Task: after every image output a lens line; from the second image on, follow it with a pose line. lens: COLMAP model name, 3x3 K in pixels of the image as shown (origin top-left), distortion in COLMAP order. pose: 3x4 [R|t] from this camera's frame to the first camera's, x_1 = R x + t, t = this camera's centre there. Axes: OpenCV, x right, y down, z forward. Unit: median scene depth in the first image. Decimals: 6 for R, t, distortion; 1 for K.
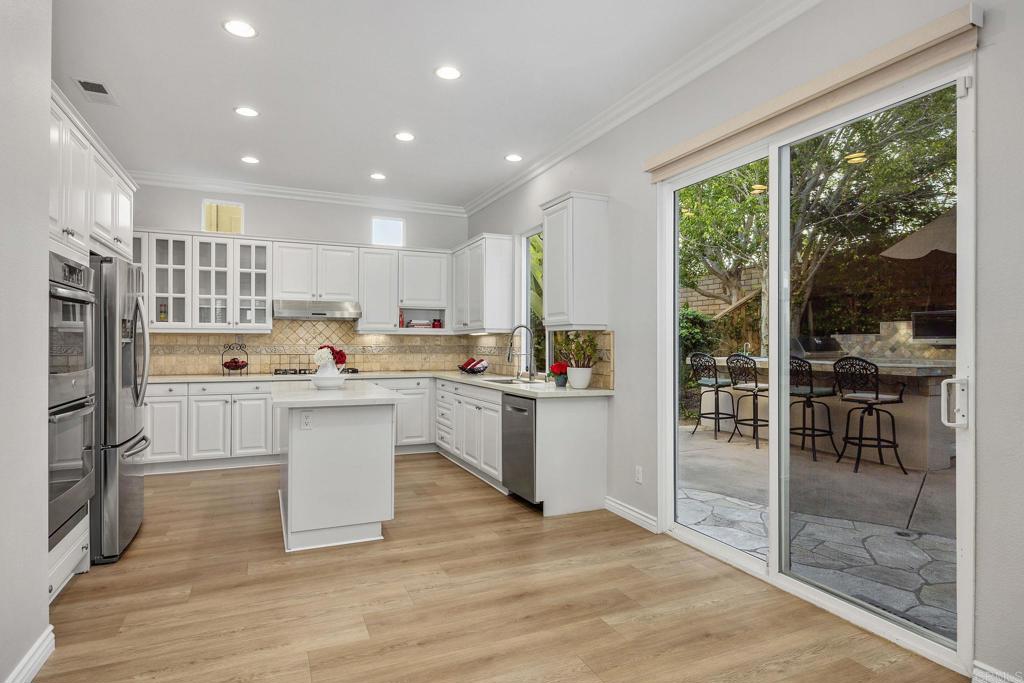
lens RADIAL K [[533.5, 0, 516.6], [0, 533.5, 339.6], [0, 0, 1]] dist [-0.003396, -0.000027]
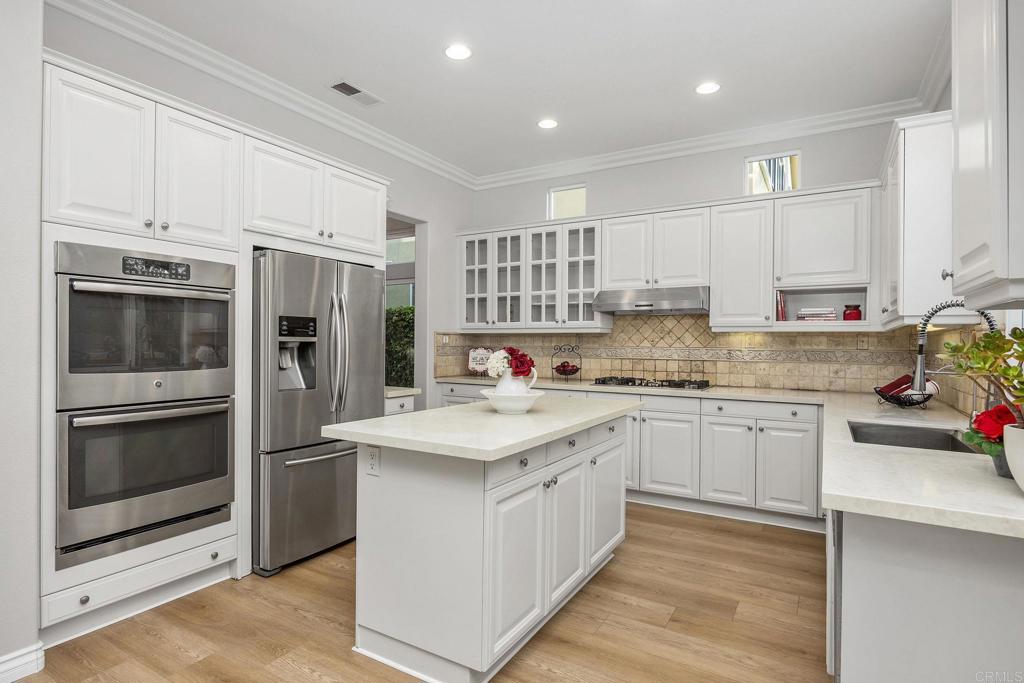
lens RADIAL K [[533.5, 0, 514.4], [0, 533.5, 340.5], [0, 0, 1]] dist [-0.003396, -0.000027]
pose [[0.574928, -0.001741, -0.818202, 0.127313], [-0.002187, 0.999991, -0.003665, 0.003790], [0.818201, 0.003896, 0.574919, 0.407663]]
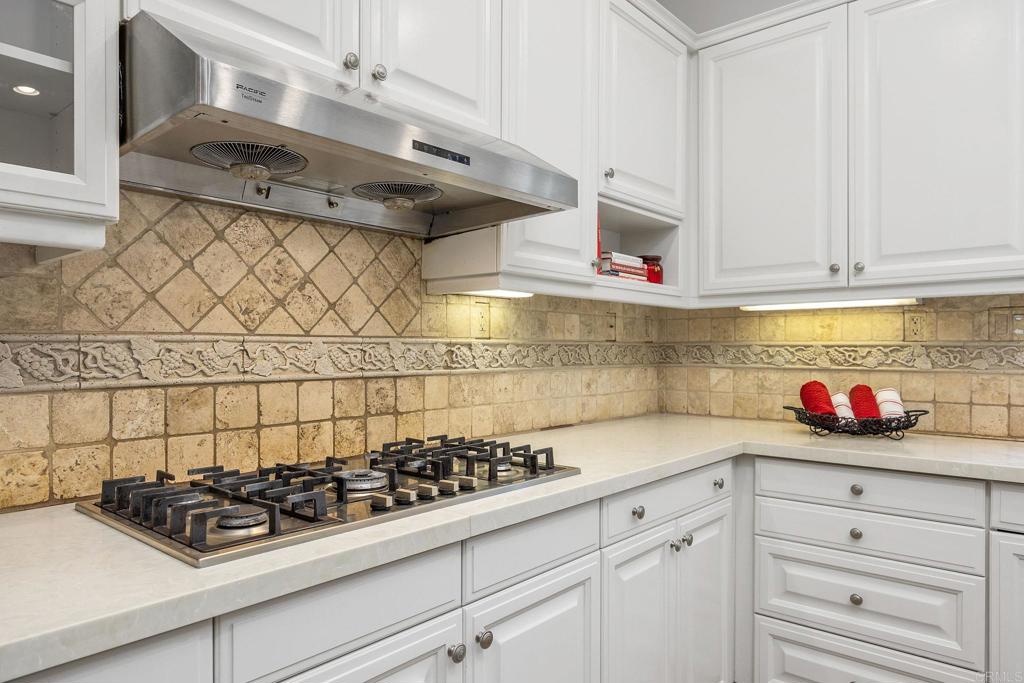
lens RADIAL K [[662.1, 0, 522.9], [0, 662.1, 355.6], [0, 0, 1]] dist [-0.000881, -0.000060]
pose [[0.909971, -0.005623, 0.414635, -0.417528], [-0.002609, 0.999811, 0.019285, 0.013068], [-0.414664, -0.018630, 0.909784, 0.759894]]
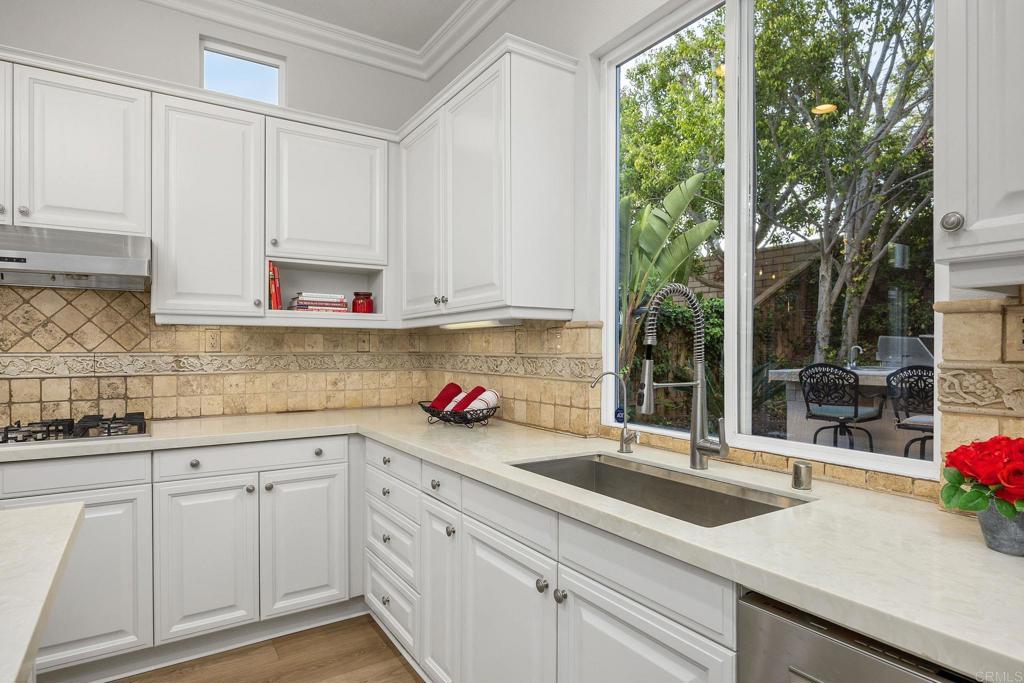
lens RADIAL K [[565.2, 0, 511.4], [0, 565.2, 351.3], [0, 0, 1]] dist [-0.003257, 0.000056]
pose [[0.989985, -0.002236, 0.141158, -0.105731], [0.000530, 0.999926, 0.012127, 0.004443], [-0.141174, -0.011930, 0.989913, 0.588697]]
